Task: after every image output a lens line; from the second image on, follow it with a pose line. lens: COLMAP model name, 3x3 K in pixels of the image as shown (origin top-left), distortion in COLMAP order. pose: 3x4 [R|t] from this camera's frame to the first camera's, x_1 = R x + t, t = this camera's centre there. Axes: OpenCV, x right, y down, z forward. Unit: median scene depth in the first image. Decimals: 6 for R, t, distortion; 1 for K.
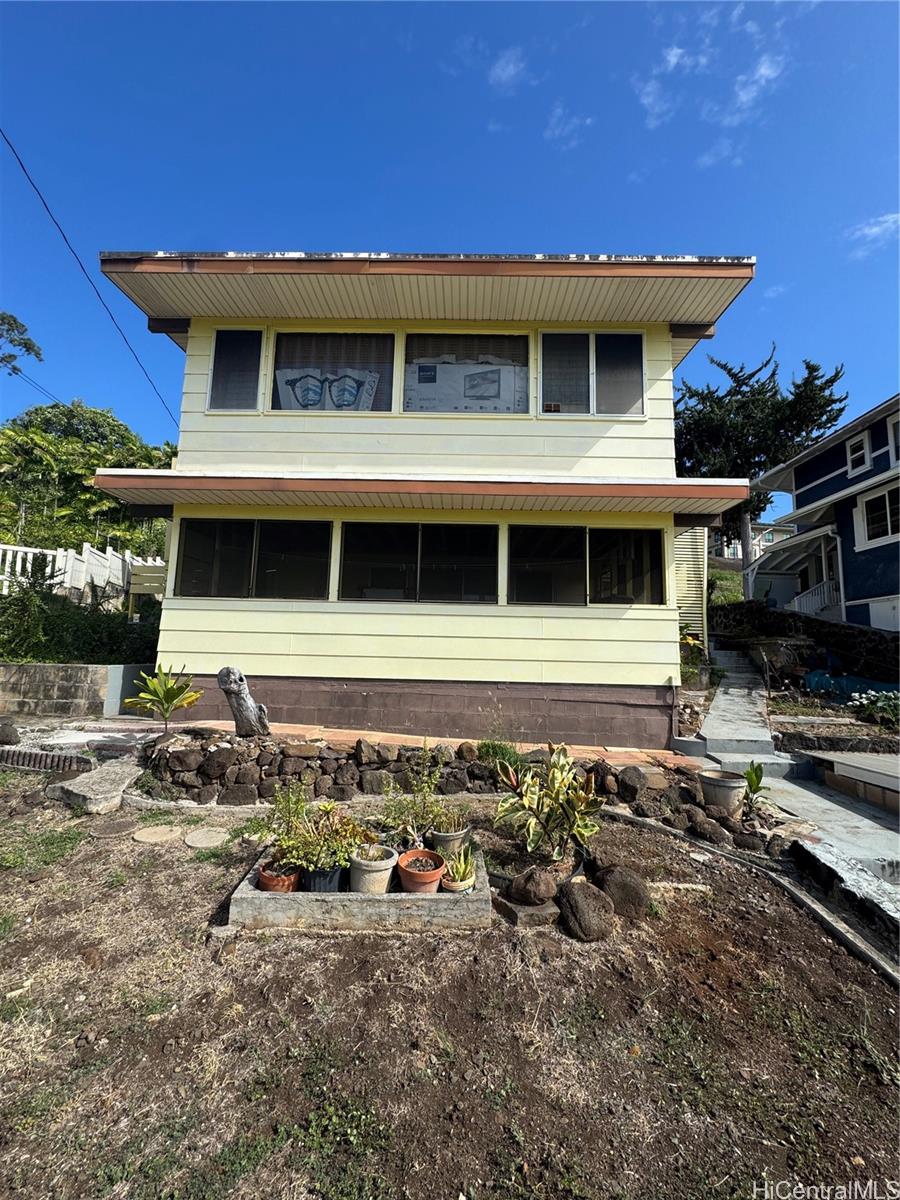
lens RADIAL K [[479.6, 0, 453.3], [0, 479.6, 601.4], [0, 0, 1]] dist [-0.006098, 0.000273]
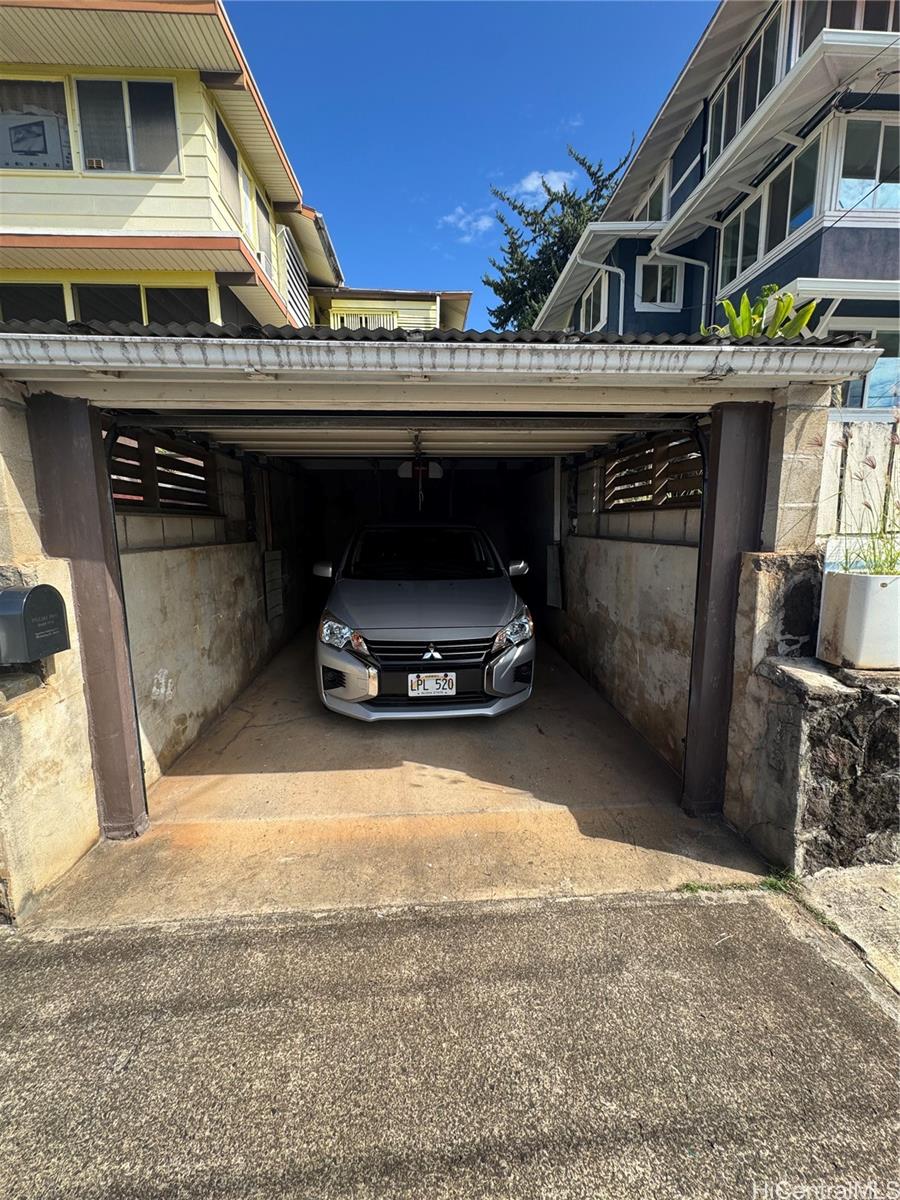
lens RADIAL K [[479.6, 0, 452.4], [0, 479.6, 603.7], [0, 0, 1]] dist [-0.006098, 0.000273]
pose [[0.996576, -0.042208, 0.071100, 0.899353], [0.021131, 0.961348, 0.274524, 0.280403], [-0.079939, -0.272082, 0.958948, -0.383303]]
